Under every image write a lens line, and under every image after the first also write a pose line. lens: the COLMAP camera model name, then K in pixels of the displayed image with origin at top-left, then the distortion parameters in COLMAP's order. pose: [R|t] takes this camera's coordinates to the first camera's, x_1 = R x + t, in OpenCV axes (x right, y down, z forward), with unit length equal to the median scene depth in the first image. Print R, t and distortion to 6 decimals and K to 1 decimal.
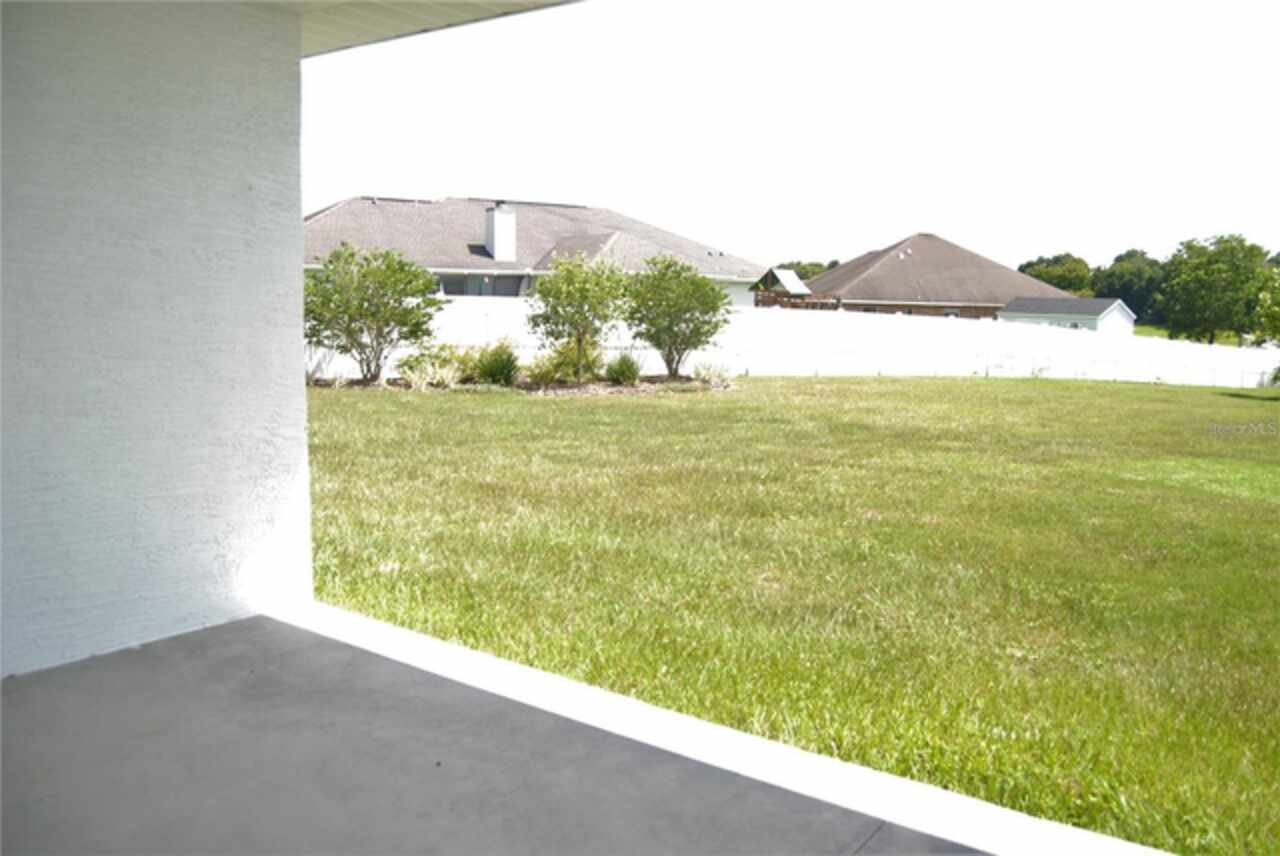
lens RADIAL K [[1002.9, 0, 644.5], [0, 1002.9, 434.2], [0, 0, 1]] dist [-0.096279, 0.038945]
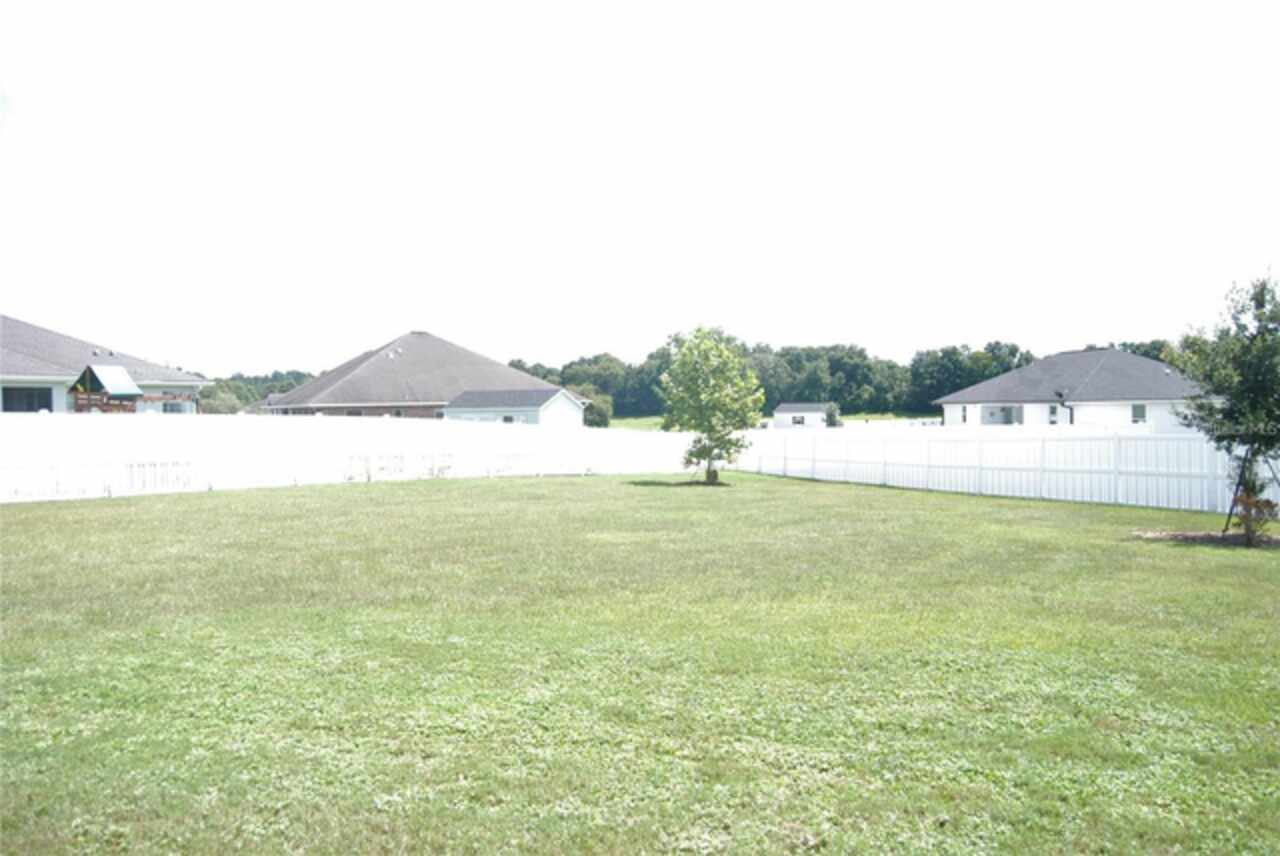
lens RADIAL K [[1002.9, 0, 644.5], [0, 1002.9, 434.2], [0, 0, 1]] dist [-0.096279, 0.038945]
pose [[0.911094, -0.045807, 0.409647, 0.535015], [0.088586, 0.992344, -0.086060, -0.009891], [-0.402568, 0.114698, 0.908176, 0.300254]]
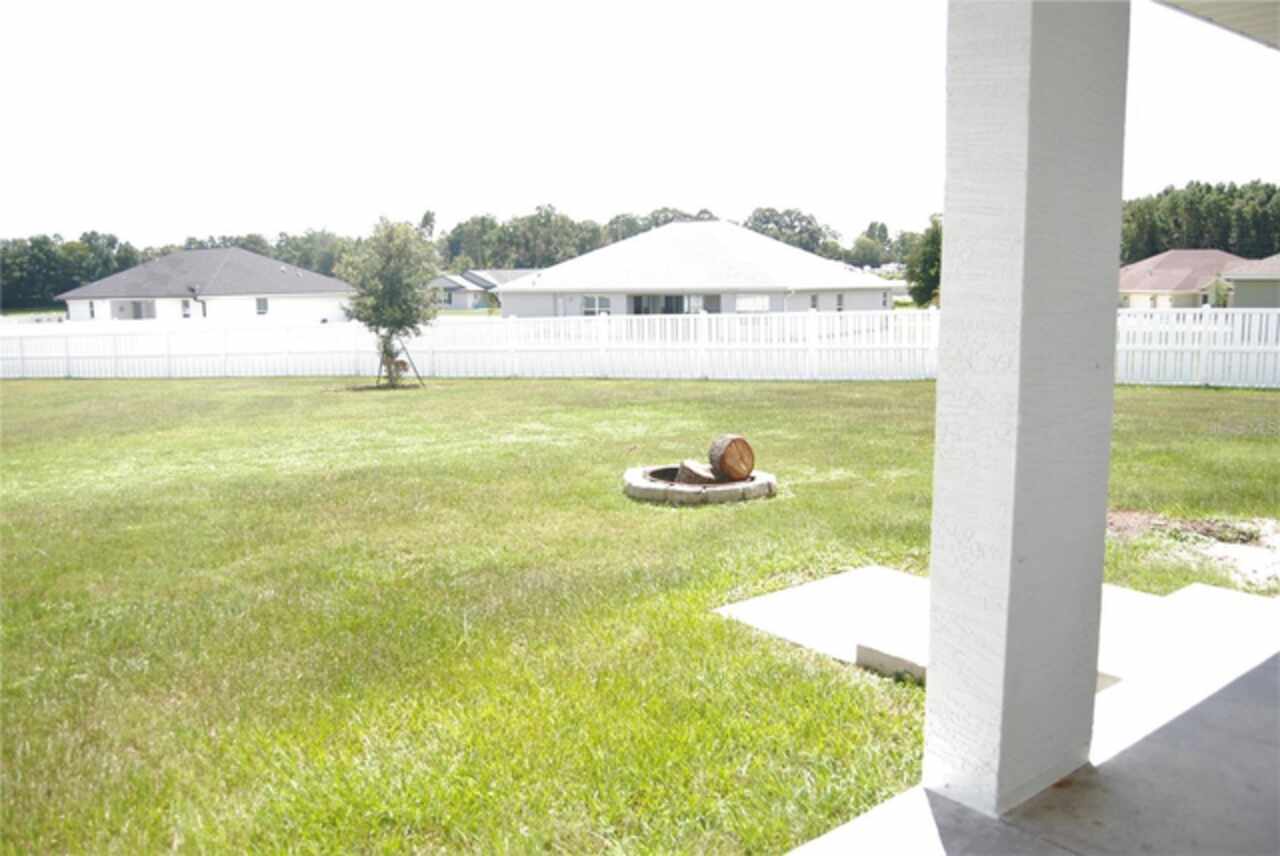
lens RADIAL K [[1002.9, 0, 644.5], [0, 1002.9, 434.2], [0, 0, 1]] dist [-0.096279, 0.038945]
pose [[0.284096, -0.165777, 0.944355, 0.035007], [0.144452, 0.981097, 0.128771, -0.007922], [-0.947852, 0.099831, 0.302673, 0.071249]]
